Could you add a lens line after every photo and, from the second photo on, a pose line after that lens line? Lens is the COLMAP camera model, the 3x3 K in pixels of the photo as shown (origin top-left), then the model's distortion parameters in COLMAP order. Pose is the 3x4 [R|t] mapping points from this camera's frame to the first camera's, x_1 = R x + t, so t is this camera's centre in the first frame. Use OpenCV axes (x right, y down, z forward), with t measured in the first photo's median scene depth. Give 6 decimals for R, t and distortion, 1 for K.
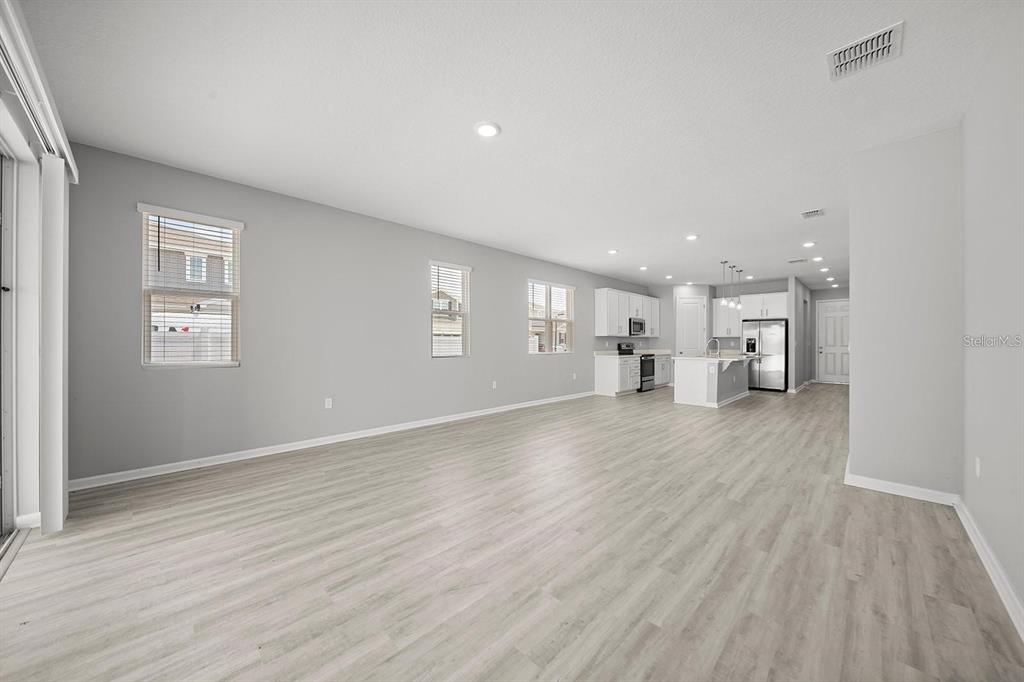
lens RADIAL K [[366.8, 0, 512.0], [0, 366.8, 341.0], [0, 0, 1]] dist [-0.013857, -0.000226]
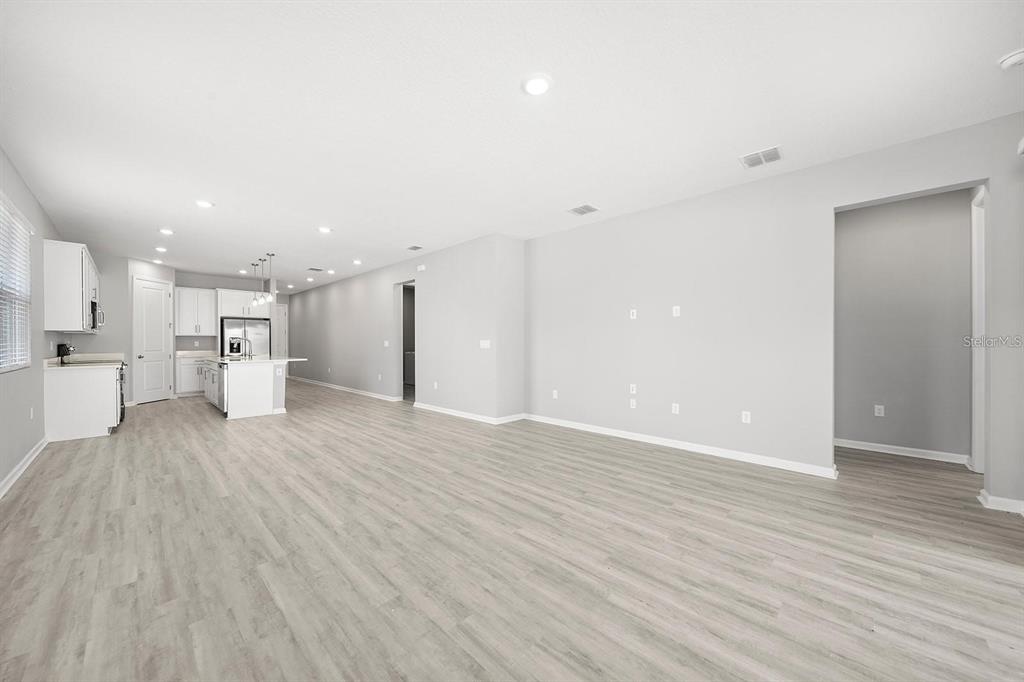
lens RADIAL K [[366.8, 0, 512.0], [0, 366.8, 341.0], [0, 0, 1]] dist [-0.013857, -0.000226]
pose [[-0.011507, -0.001266, 0.999933, -0.811001], [0.000768, 0.999999, 0.001275, 0.001576], [-0.999934, 0.000783, -0.011506, 0.964809]]
